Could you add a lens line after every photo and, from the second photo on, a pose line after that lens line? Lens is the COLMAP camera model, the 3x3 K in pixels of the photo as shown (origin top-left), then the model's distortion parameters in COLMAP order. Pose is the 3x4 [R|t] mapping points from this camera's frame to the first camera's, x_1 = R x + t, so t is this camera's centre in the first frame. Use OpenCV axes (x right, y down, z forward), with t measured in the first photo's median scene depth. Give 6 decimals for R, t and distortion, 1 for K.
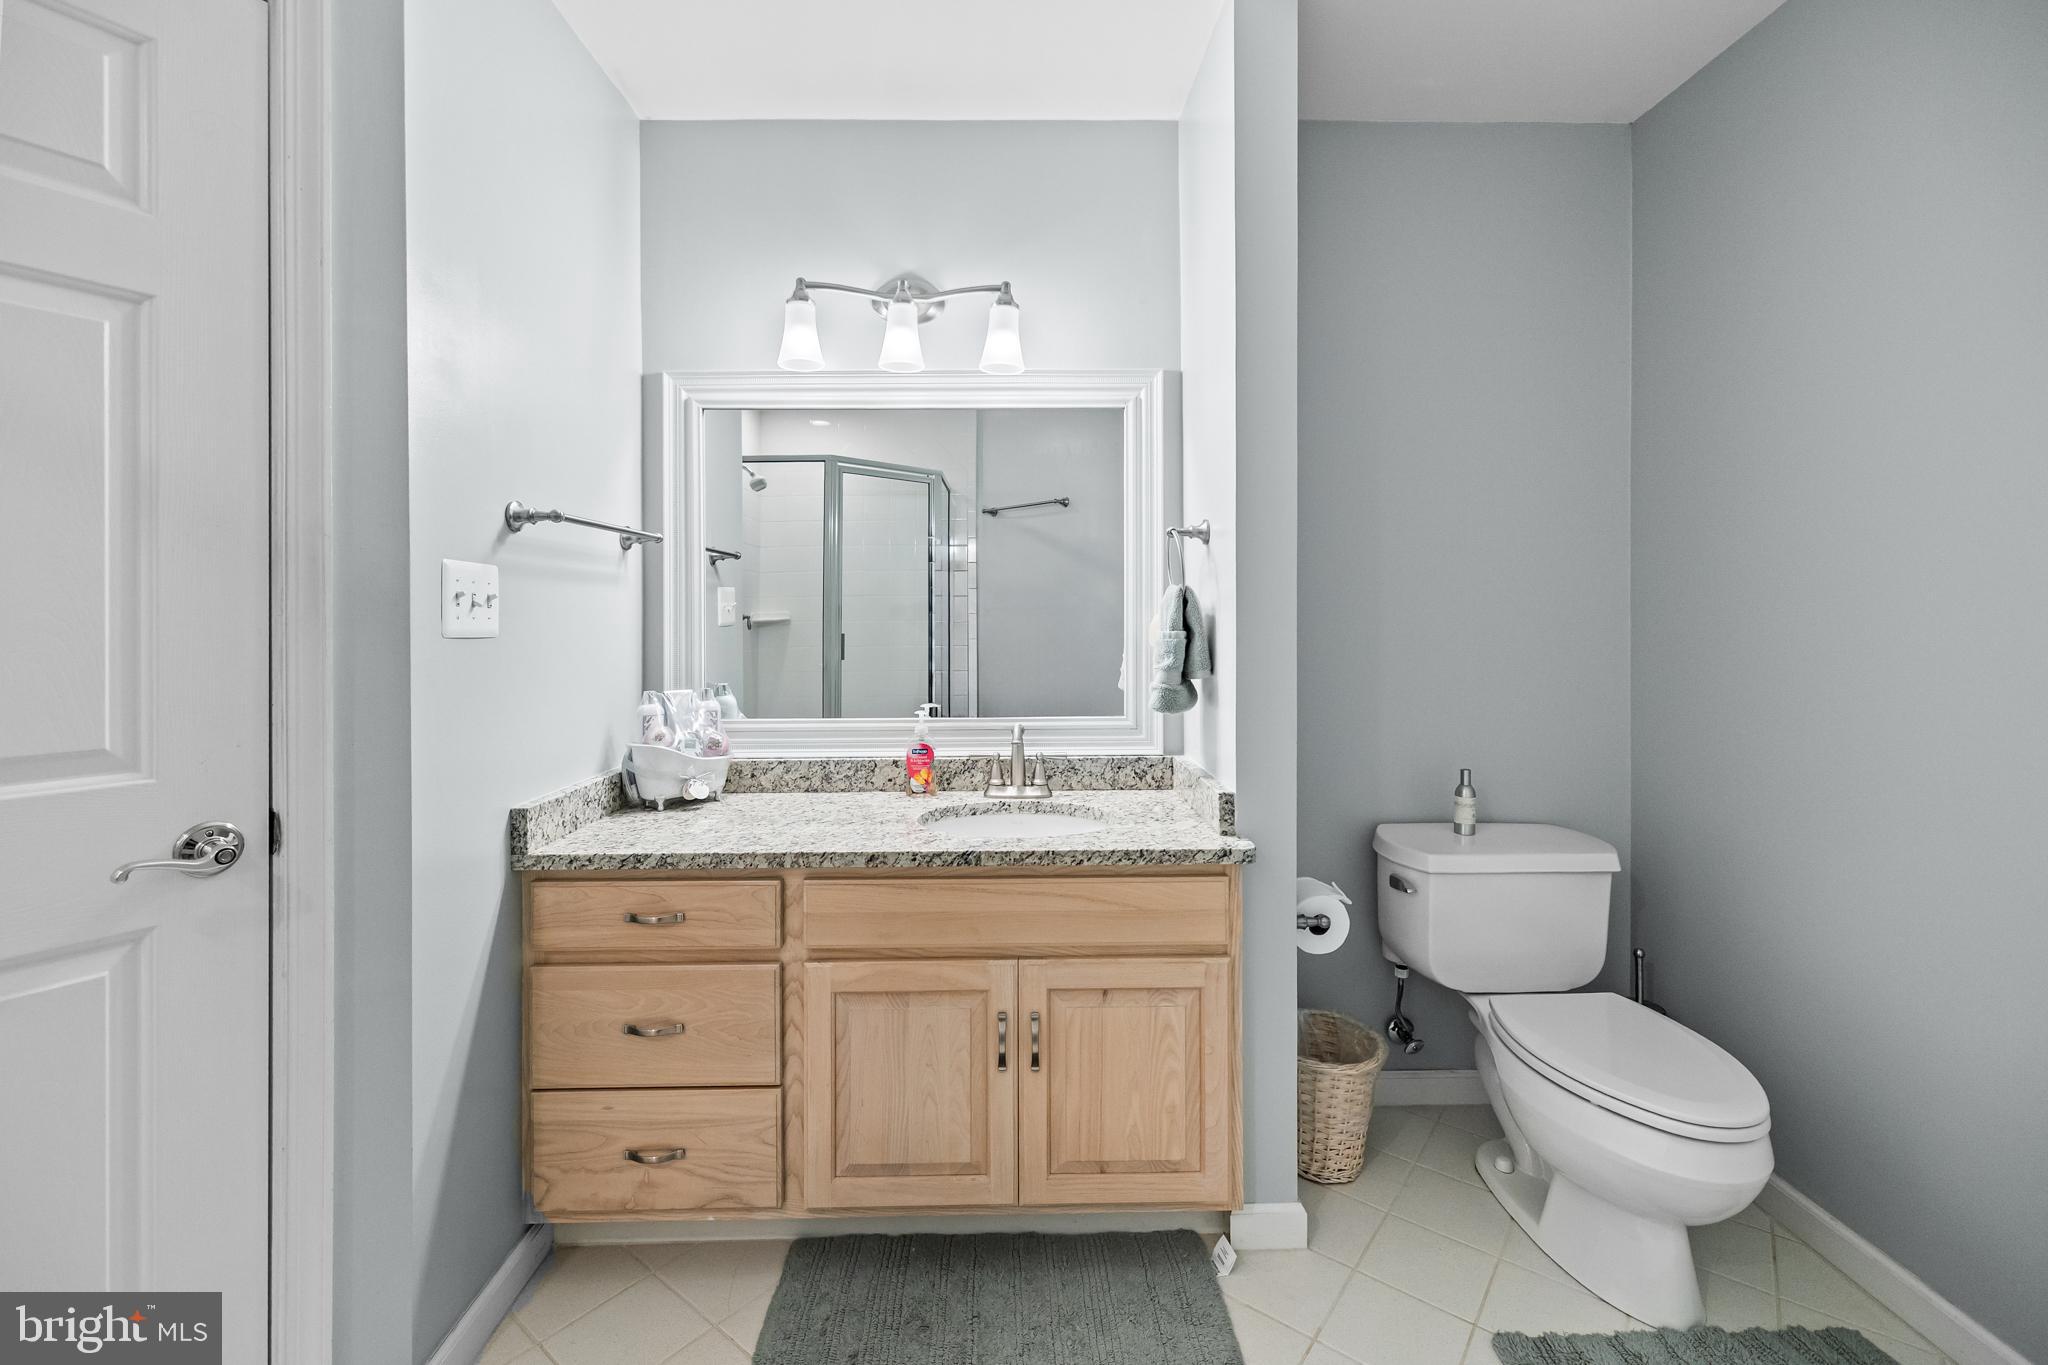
lens RADIAL K [[861.4, 0, 1036.7], [0, 861.4, 605.0], [0, 0, 1]] dist [-0.001131, 0.000927]
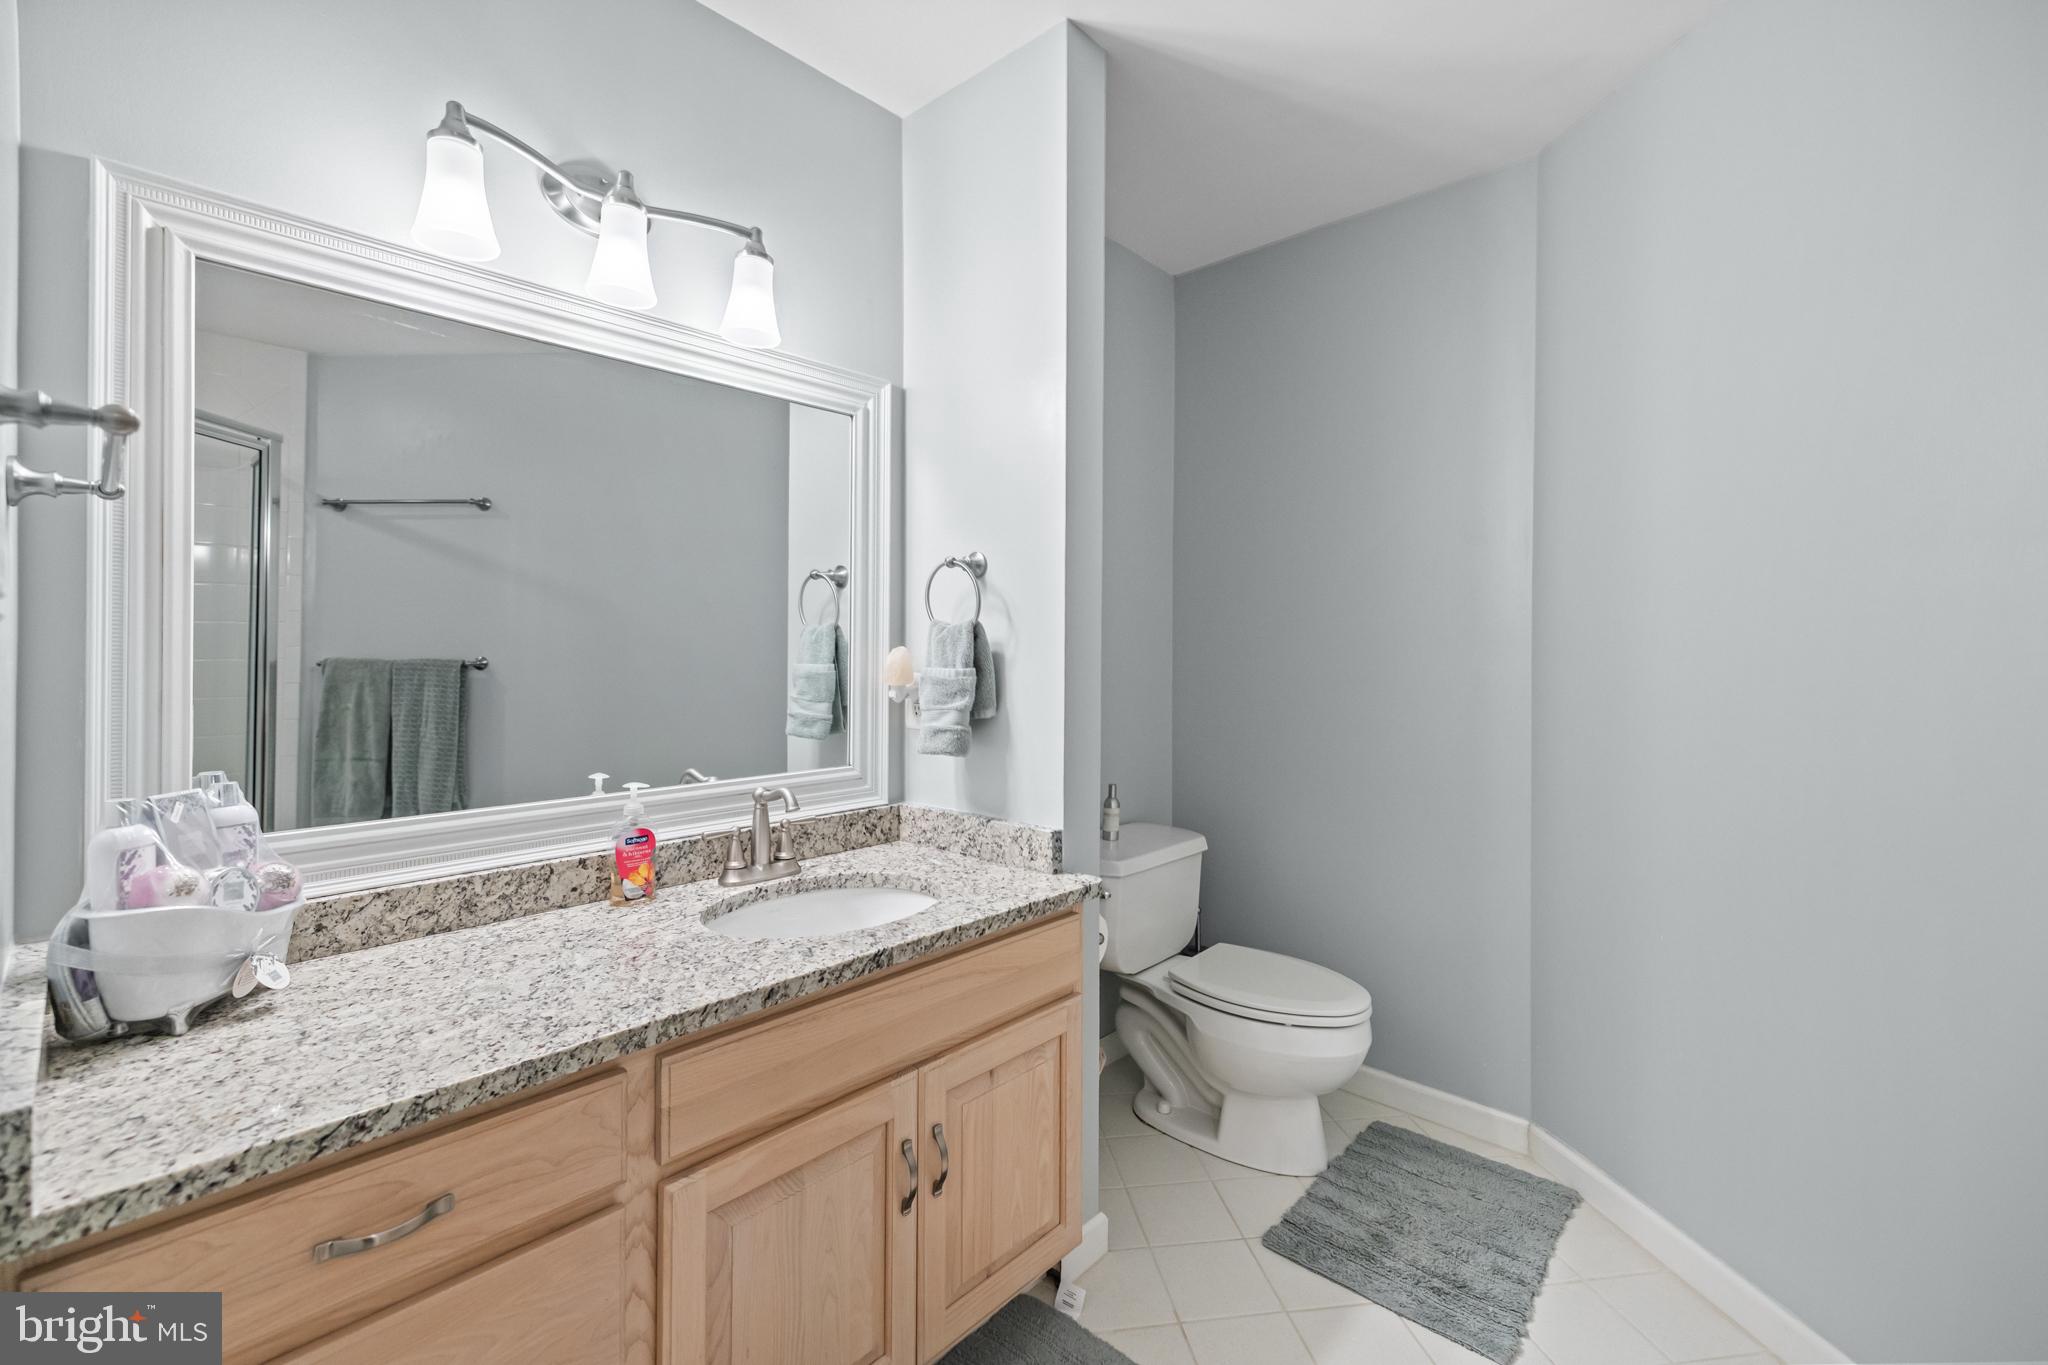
lens RADIAL K [[861.4, 0, 969.1], [0, 861.4, 639.0], [0, 0, 1]] dist [-0.001131, 0.000927]
pose [[0.701381, 0.016146, 0.712604, -0.469775], [-0.013377, 0.999866, -0.009489, 0.006946], [-0.712661, -0.002877, 0.701503, 0.315360]]
